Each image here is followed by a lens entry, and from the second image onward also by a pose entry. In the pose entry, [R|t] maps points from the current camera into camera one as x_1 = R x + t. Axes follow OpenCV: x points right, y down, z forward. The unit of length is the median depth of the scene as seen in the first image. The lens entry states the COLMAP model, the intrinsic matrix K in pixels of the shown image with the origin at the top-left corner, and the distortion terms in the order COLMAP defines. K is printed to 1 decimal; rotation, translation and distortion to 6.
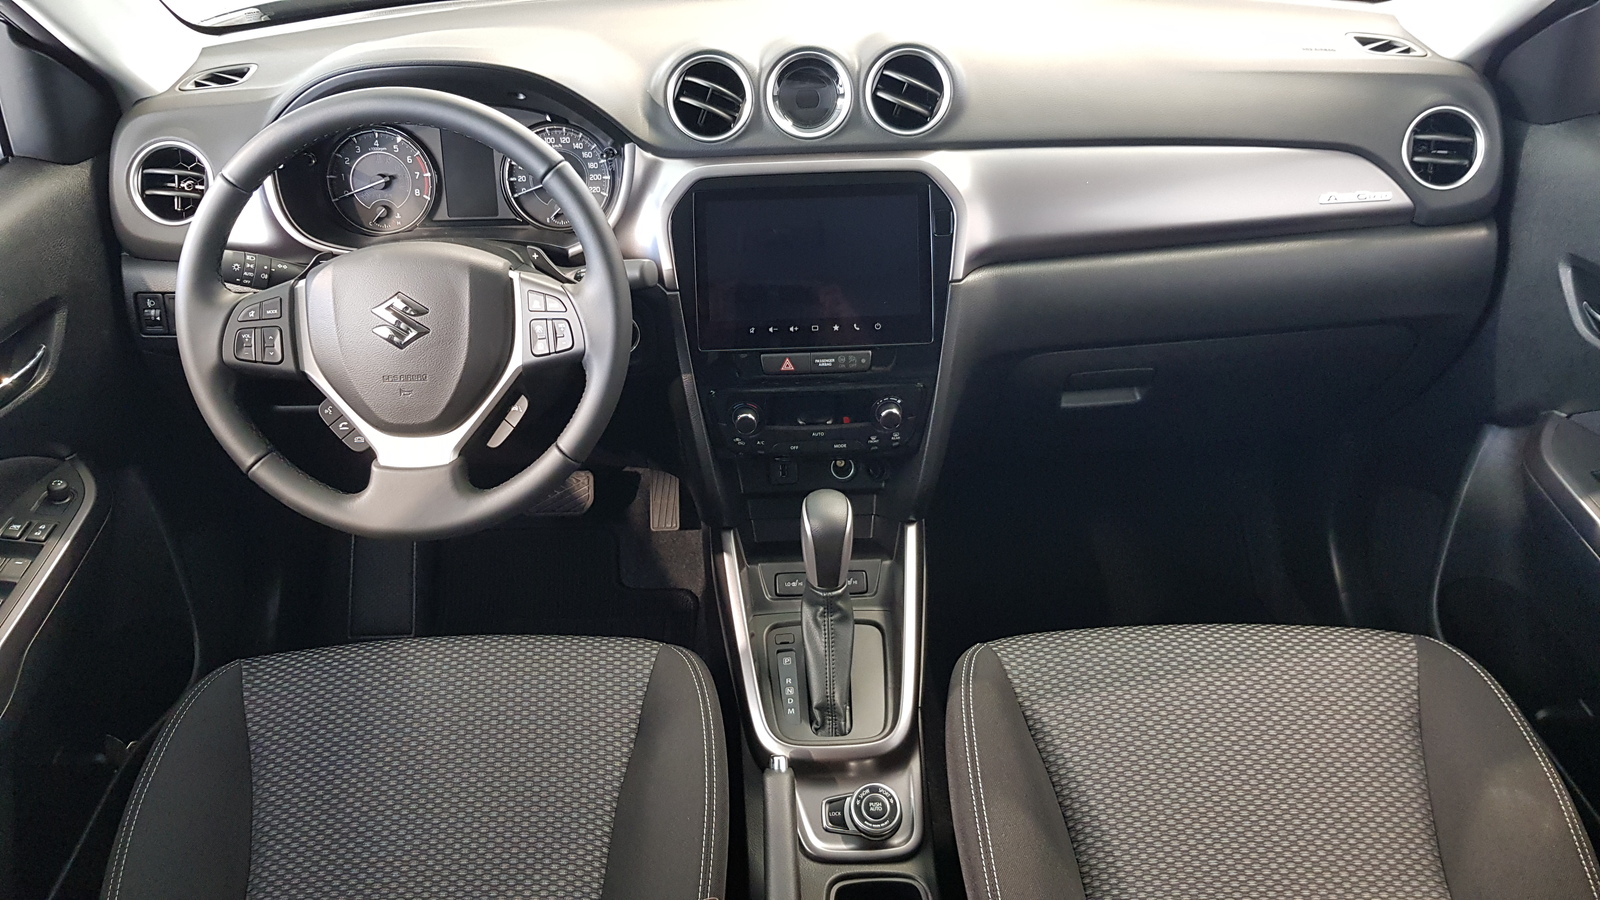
lens RADIAL K [[1253.0, 0, 810.8], [0, 1253.0, 451.9], [0, 0, 1]] dist [-0.009620, -0.004575]
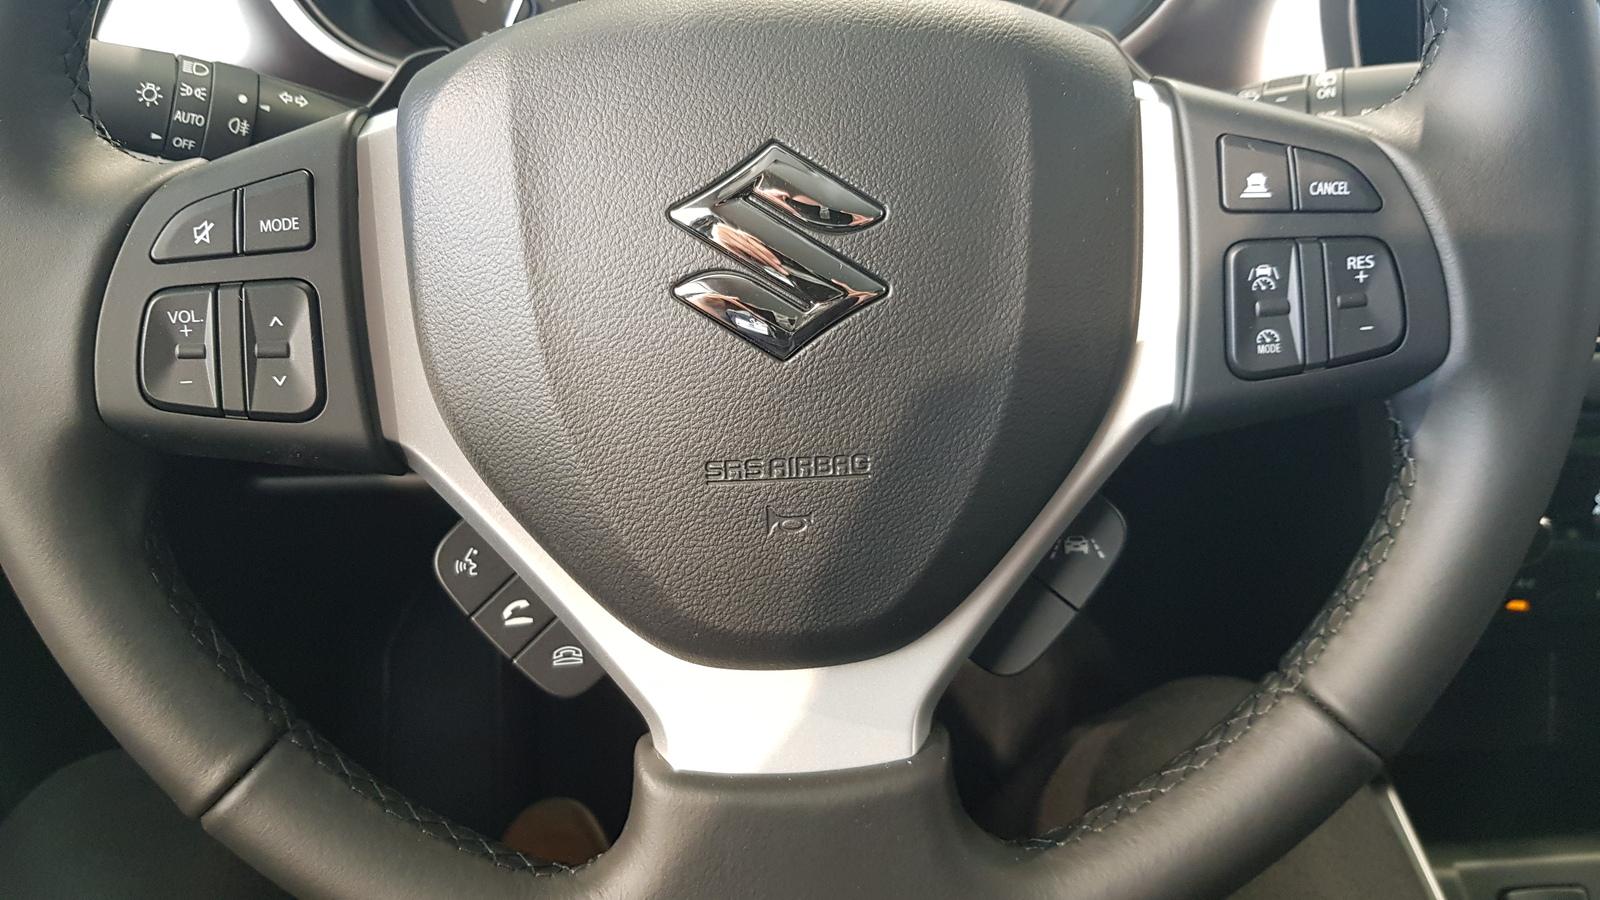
lens RADIAL K [[1253.0, 0, 793.0], [0, 1253.0, 450.5], [0, 0, 1]] dist [-0.009620, -0.004575]
pose [[0.999675, -0.014214, 0.021174, -0.323779], [0.013814, 0.999726, 0.018883, -0.066555], [-0.021436, -0.018585, 0.999597, 0.721582]]
